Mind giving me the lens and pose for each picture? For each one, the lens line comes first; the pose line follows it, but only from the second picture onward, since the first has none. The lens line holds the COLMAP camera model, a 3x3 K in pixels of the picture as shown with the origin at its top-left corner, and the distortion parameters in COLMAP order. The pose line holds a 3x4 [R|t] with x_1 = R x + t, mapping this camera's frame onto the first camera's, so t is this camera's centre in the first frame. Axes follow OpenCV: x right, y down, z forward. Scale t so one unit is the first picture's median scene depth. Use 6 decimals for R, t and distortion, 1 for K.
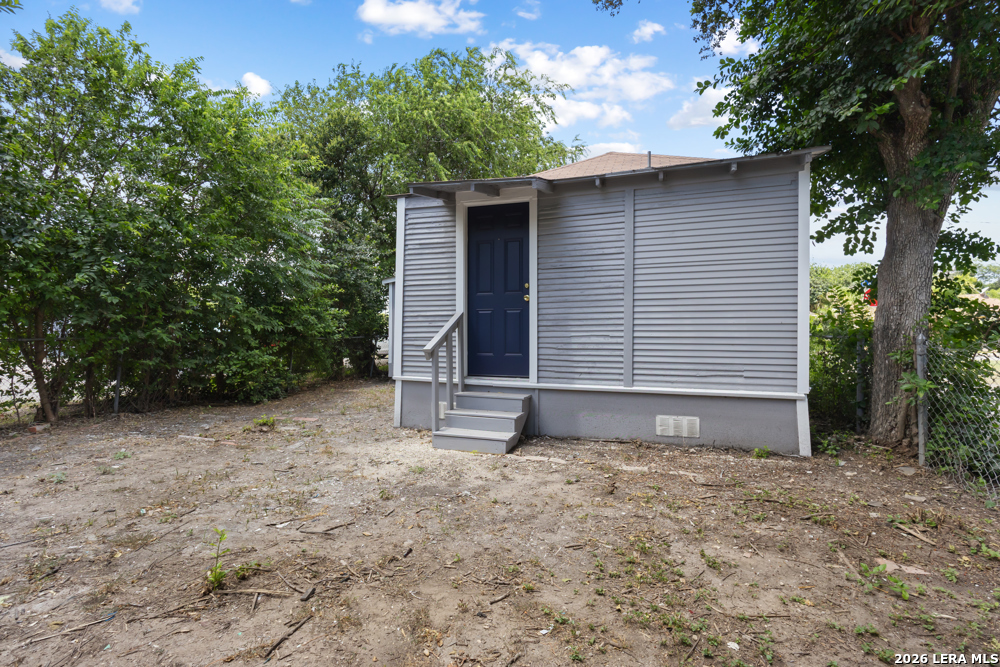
lens RADIAL K [[463.4, 0, 500.2], [0, 463.4, 332.5], [0, 0, 1]] dist [-0.001340, 0.000889]
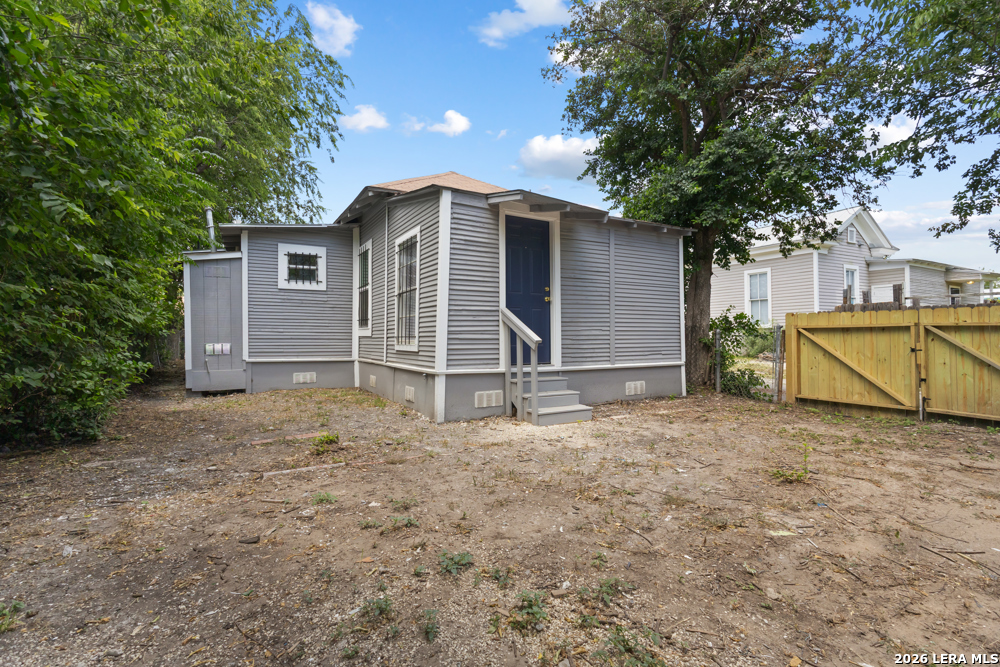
lens RADIAL K [[463.4, 0, 500.4], [0, 463.4, 333.4], [0, 0, 1]] dist [-0.001340, 0.000889]
pose [[0.646674, 0.002237, 0.762763, -1.014341], [0.001644, 0.999989, -0.004327, 0.022700], [-0.762765, 0.004052, 0.646663, 0.312592]]
